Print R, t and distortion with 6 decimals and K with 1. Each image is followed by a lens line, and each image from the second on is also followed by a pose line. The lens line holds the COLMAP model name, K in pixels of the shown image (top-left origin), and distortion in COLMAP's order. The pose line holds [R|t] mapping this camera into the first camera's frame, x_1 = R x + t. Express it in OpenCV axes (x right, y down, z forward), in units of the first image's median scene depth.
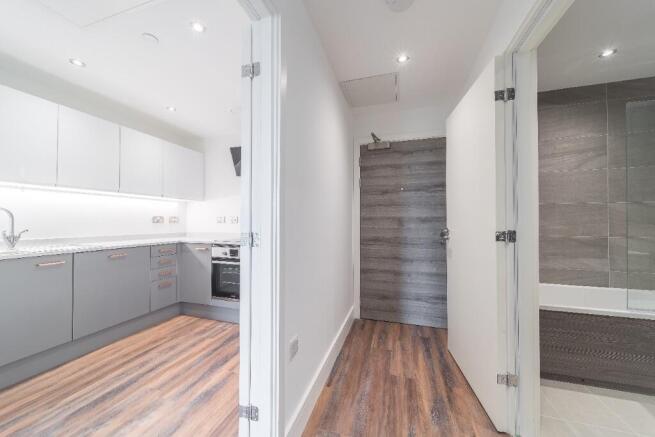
lens RADIAL K [[232.5, 0, 328.4], [0, 232.5, 216.8], [0, 0, 1]] dist [0.001321, 0.000333]
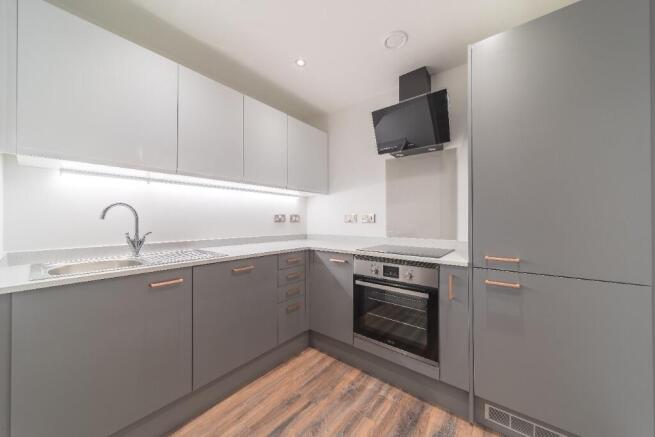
lens RADIAL K [[232.5, 0, 328.1], [0, 232.5, 217.7], [0, 0, 1]] dist [0.001321, 0.000333]
pose [[0.933268, -0.002445, -0.359171, -0.331792], [0.005607, 0.999954, 0.007761, 0.005044], [0.359136, -0.009257, 0.933239, 0.354748]]
